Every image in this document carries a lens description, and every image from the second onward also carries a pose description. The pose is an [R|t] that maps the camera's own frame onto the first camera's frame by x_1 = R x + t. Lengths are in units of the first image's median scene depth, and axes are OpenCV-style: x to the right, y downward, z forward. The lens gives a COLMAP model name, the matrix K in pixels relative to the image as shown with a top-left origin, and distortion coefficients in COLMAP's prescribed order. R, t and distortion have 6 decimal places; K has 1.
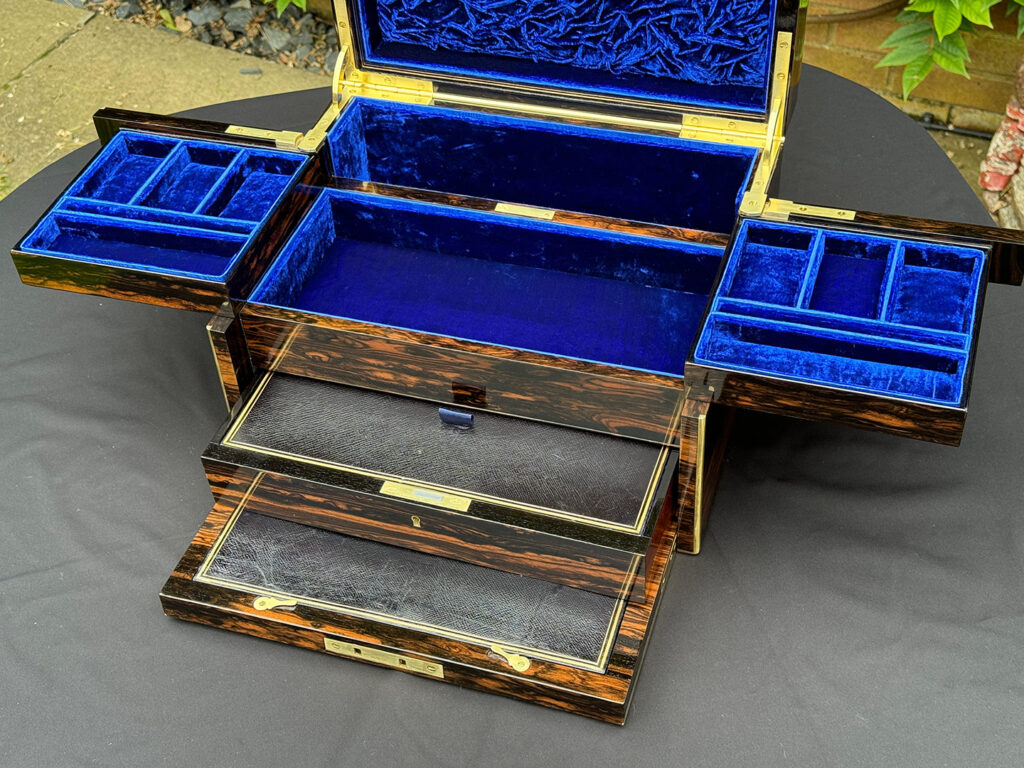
lens RADIAL K [[1454.3, 0, 511.3], [0, 1454.3, 397.0], [0, 0, 1]] dist [0.147483, 0.000000]
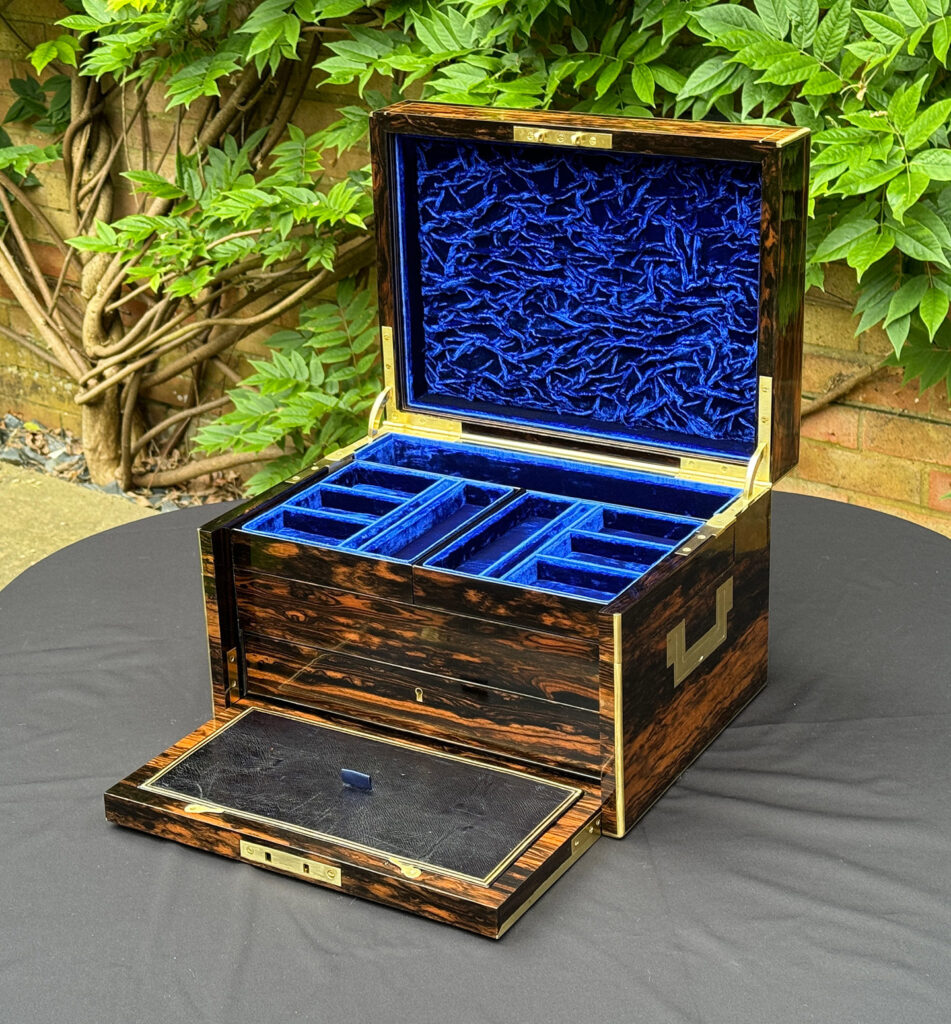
lens RADIAL K [[2056.5, 0, 435.2], [0, 2056.5, 519.6], [0, 0, 1]] dist [0.150422, 0.000000]
pose [[0.972859, 0.098121, -0.209563, 0.266353], [-0.167678, 0.923043, -0.346230, 0.399033], [0.159463, 0.371972, 0.914444, -0.372774]]
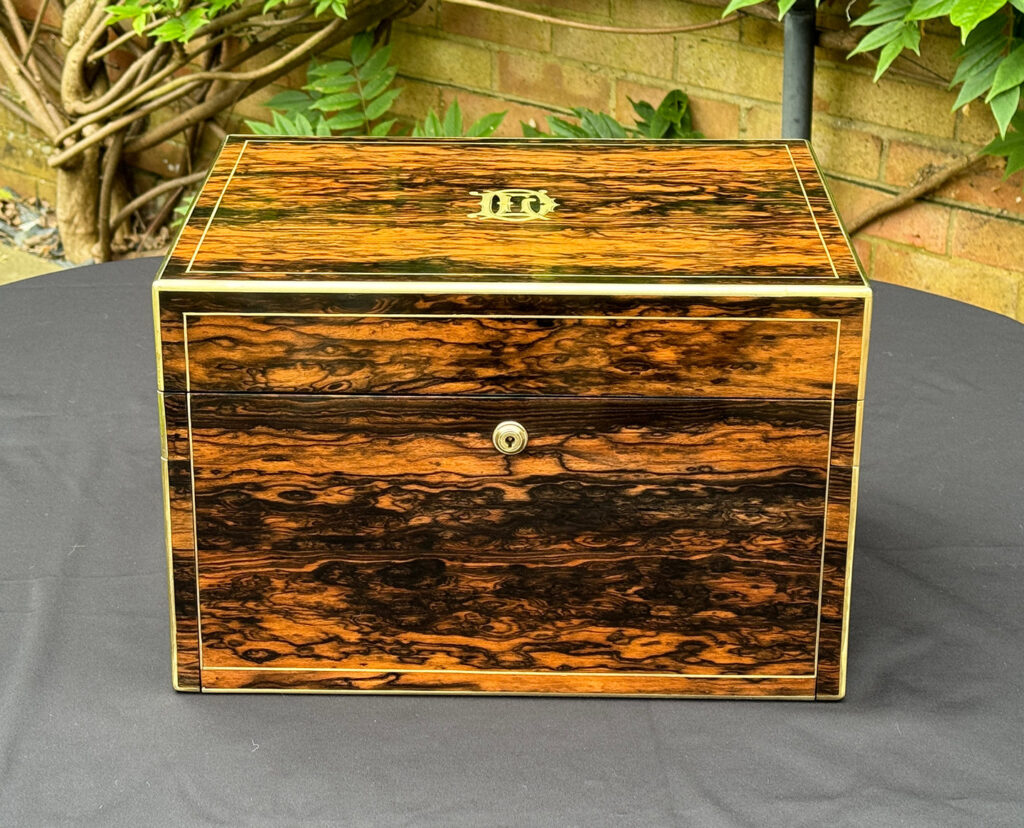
lens RADIAL K [[2187.3, 0, 493.5], [0, 2187.3, 385.9], [0, 0, 1]] dist [0.148051, 0.000000]
pose [[0.967520, 0.150296, -0.203264, 0.260472], [-0.212690, 0.918555, -0.333196, 0.344375], [0.136631, 0.365606, 0.920687, -0.115456]]
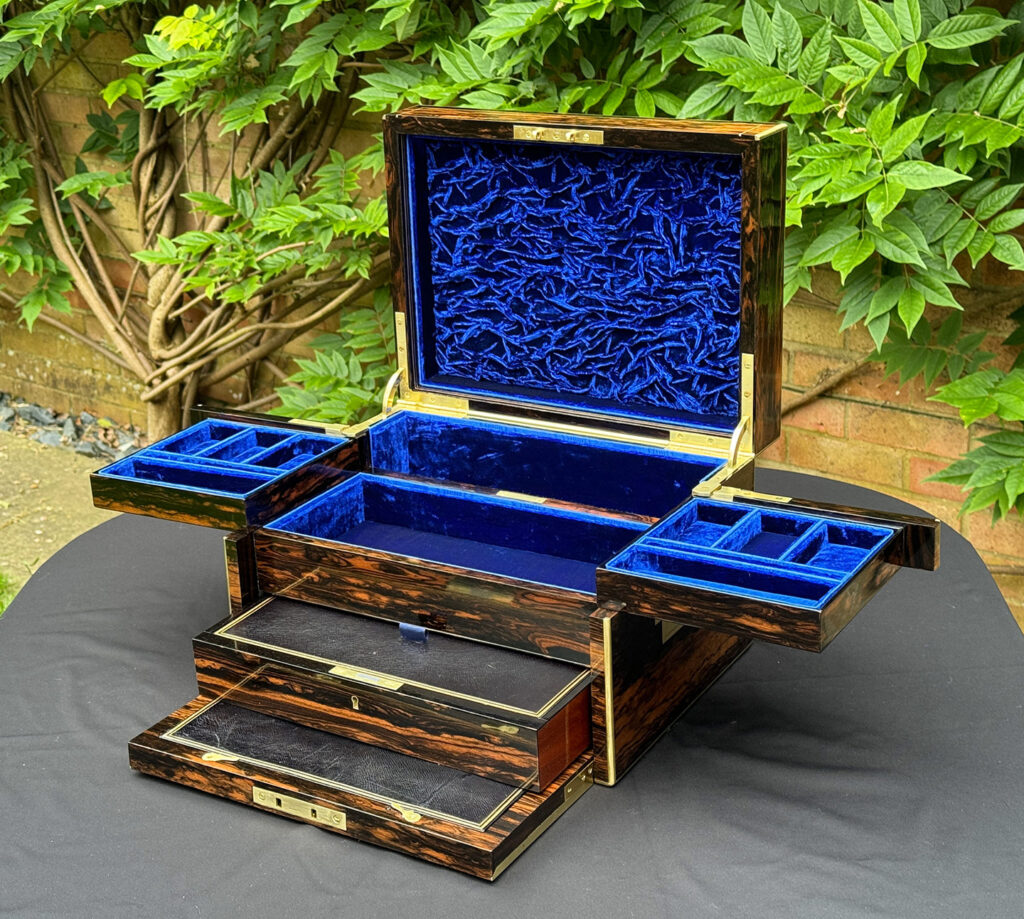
lens RADIAL K [[1815.6, 0, 440.2], [0, 1815.6, 439.3], [0, 0, 1]] dist [0.137862, 0.000000]
pose [[0.968126, 0.088232, -0.234408, 0.281720], [-0.175038, 0.907754, -0.381240, 0.388361], [0.179147, 0.410119, 0.894265, -0.291185]]
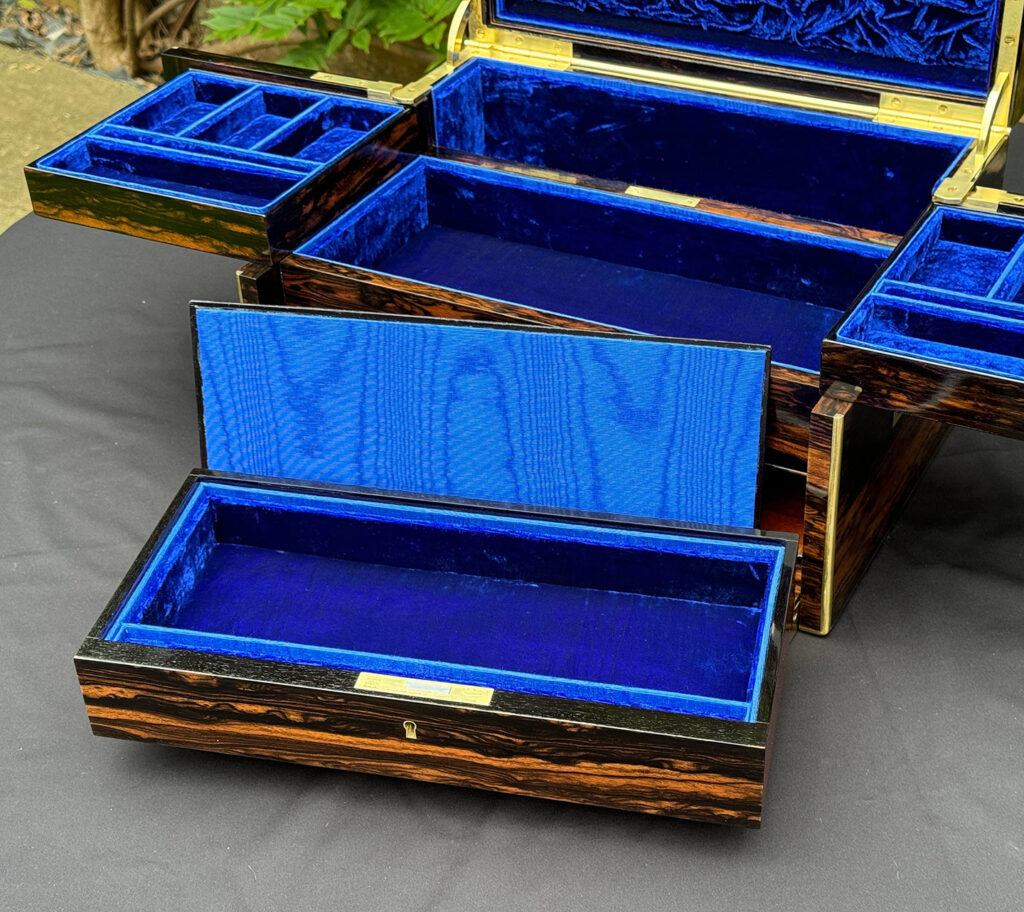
lens RADIAL K [[1815.6, 0, 535.6], [0, 1815.6, 491.3], [0, 0, 1]] dist [0.137862, 0.000000]
pose [[0.984520, 0.116365, -0.131072, 0.091384], [-0.134185, 0.981507, -0.136525, 0.174487], [0.112761, 0.152000, 0.981927, 0.060609]]
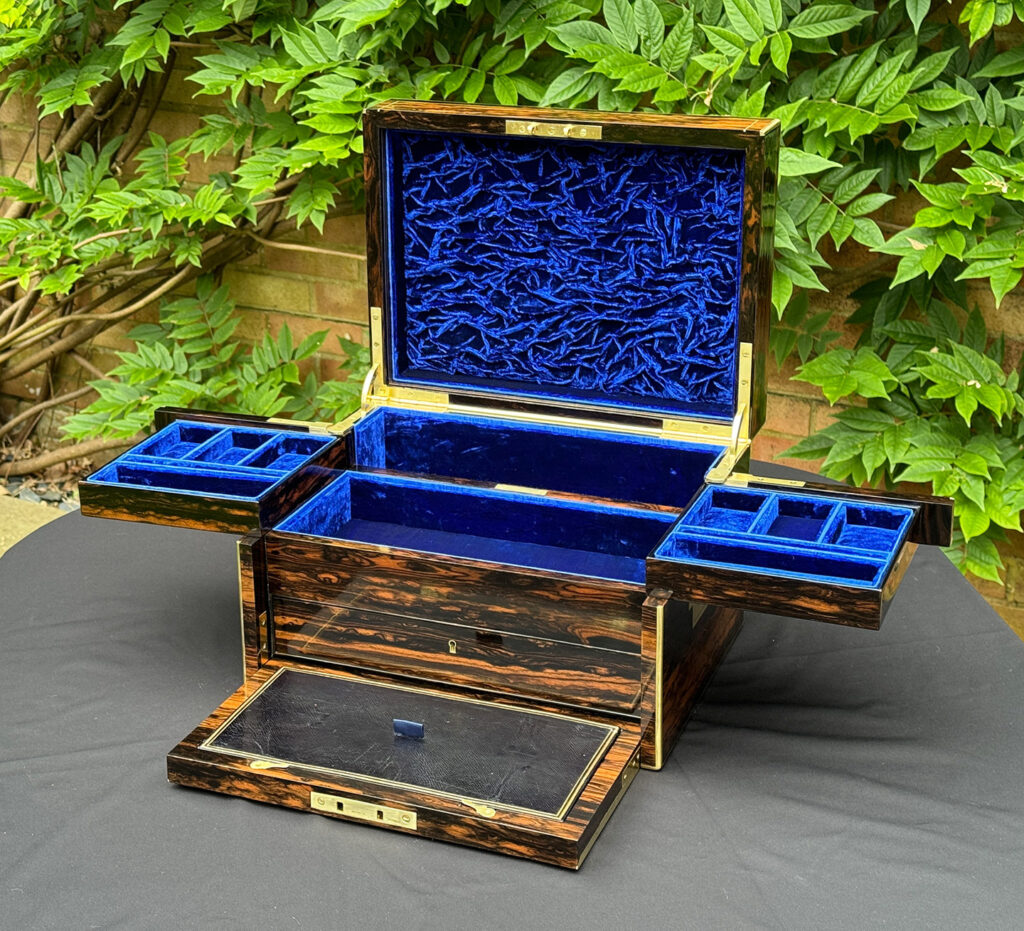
lens RADIAL K [[1879.0, 0, 440.9], [0, 1879.0, 434.4], [0, 0, 1]] dist [0.150129, 0.000000]
pose [[0.996002, 0.059609, -0.066542, 0.043298], [-0.081245, 0.914132, -0.397192, 0.430131], [0.037152, 0.401010, 0.915320, -0.365677]]
